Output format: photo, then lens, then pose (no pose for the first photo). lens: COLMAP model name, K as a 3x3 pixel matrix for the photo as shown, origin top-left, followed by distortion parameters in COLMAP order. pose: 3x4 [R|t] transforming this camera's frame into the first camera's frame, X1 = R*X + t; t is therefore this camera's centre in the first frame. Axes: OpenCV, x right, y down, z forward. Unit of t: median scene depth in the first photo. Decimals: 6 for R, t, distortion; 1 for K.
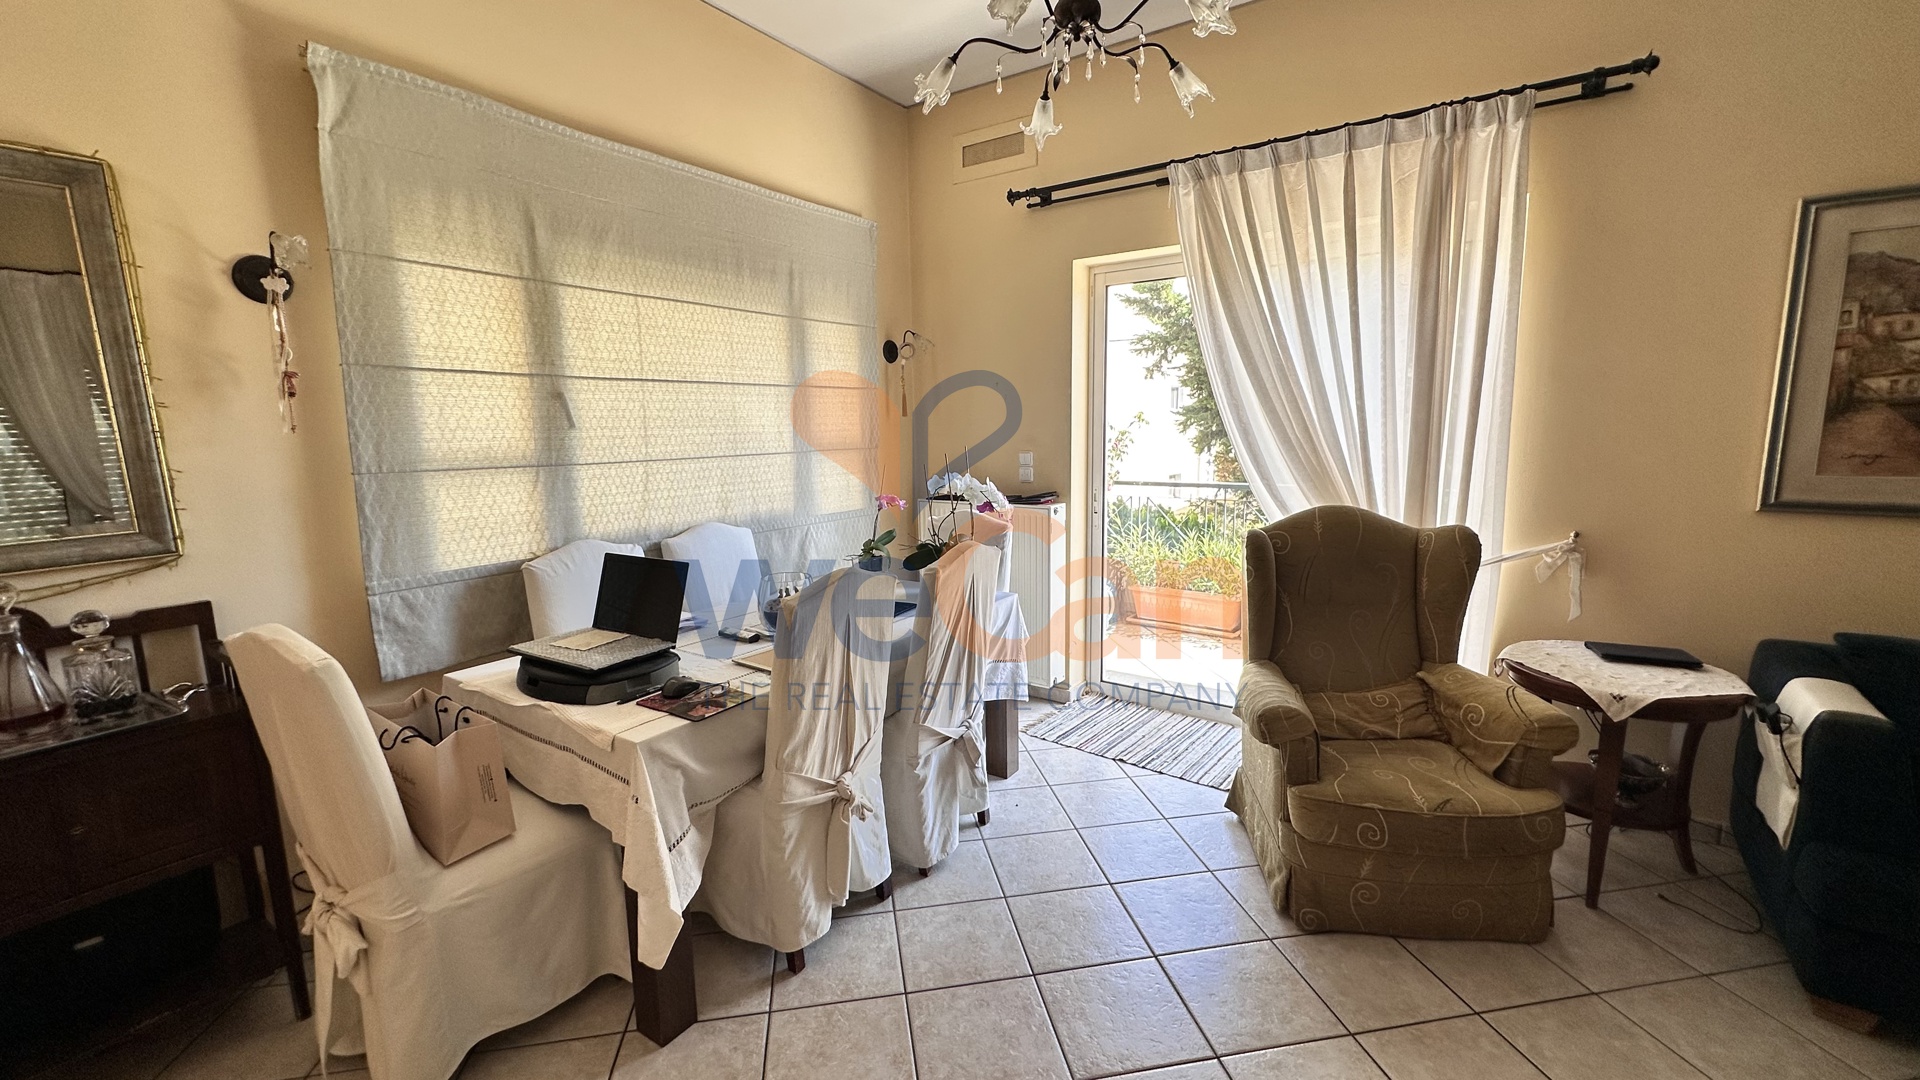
lens RADIAL K [[768.0, 0, 963.6], [0, 768.0, 540.2], [0, 0, 1]] dist [-0.003164, 0.000939]
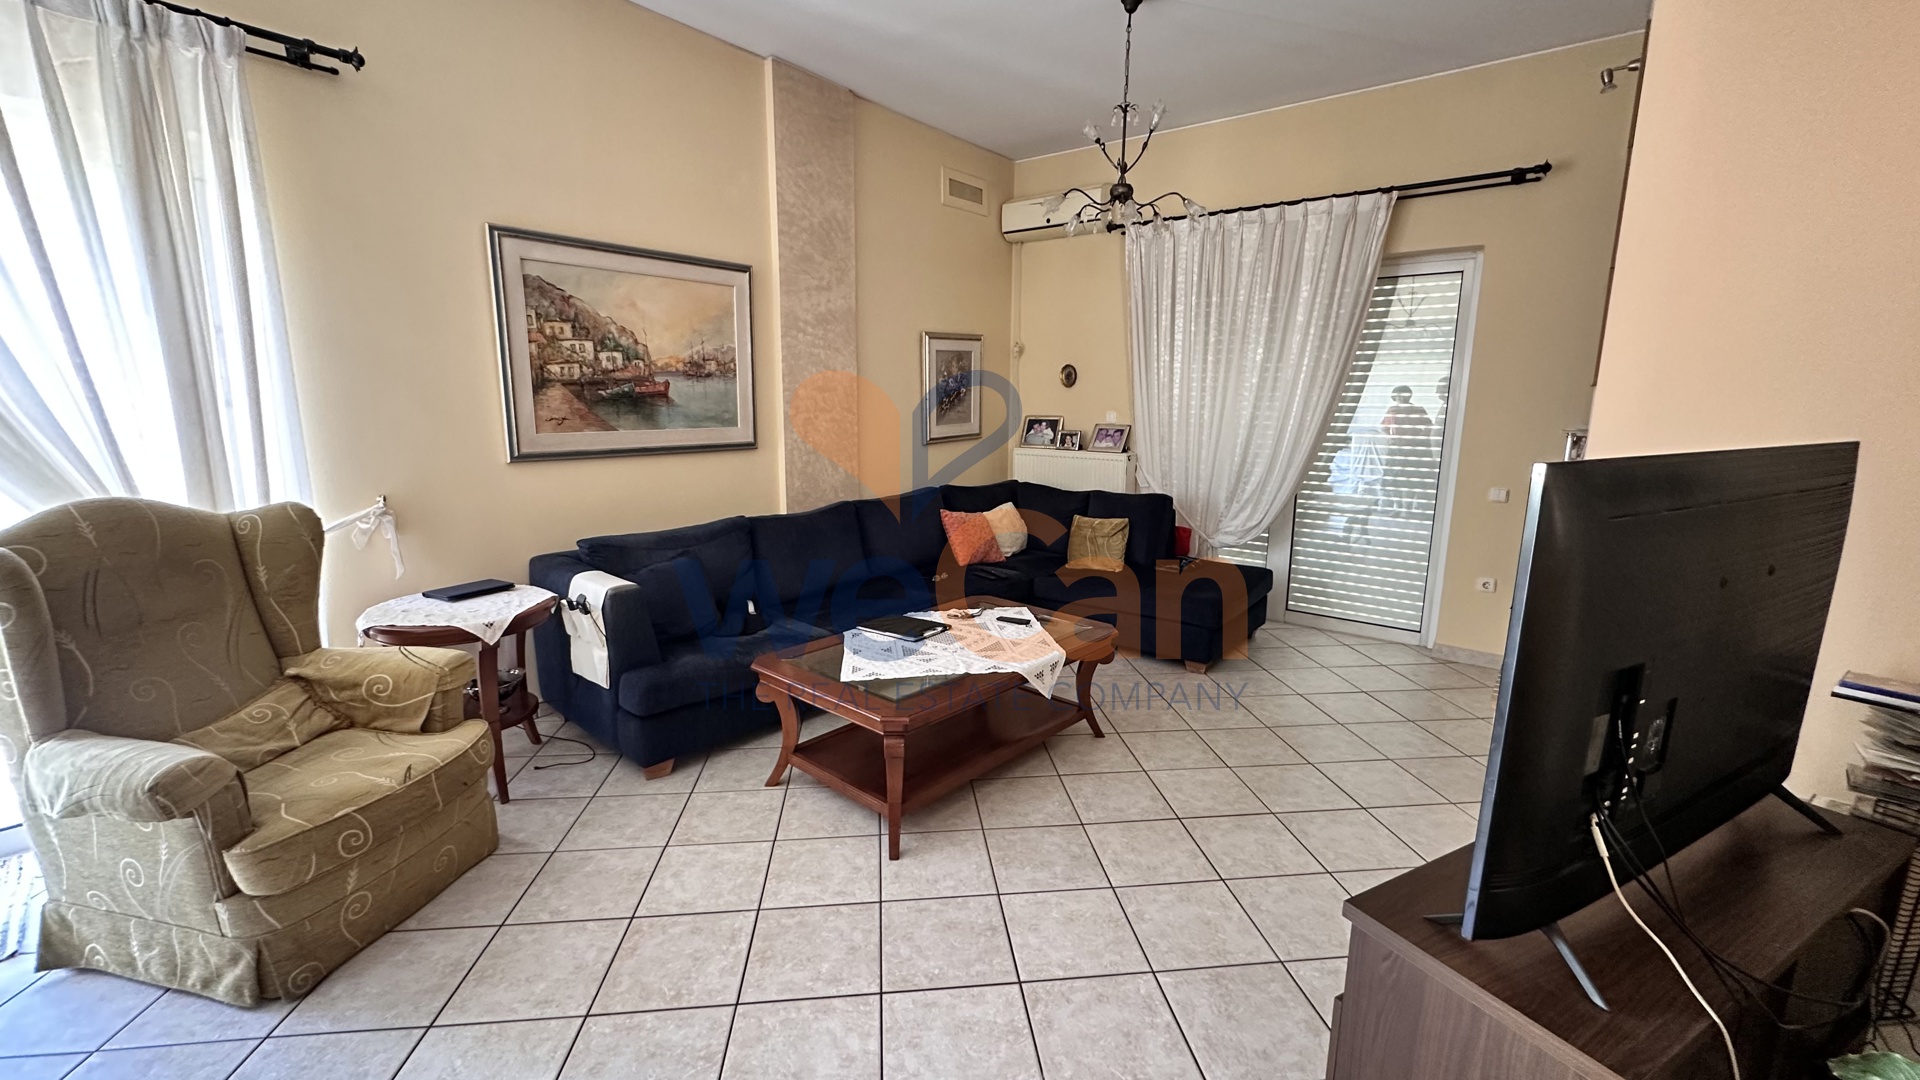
lens RADIAL K [[768.0, 0, 963.6], [0, 768.0, 540.2], [0, 0, 1]] dist [-0.003164, 0.000939]
pose [[0.059608, -0.169816, 0.983671, -0.237775], [0.136616, 0.977539, 0.160479, -0.013013], [-0.988829, 0.124820, 0.081469, 0.145932]]
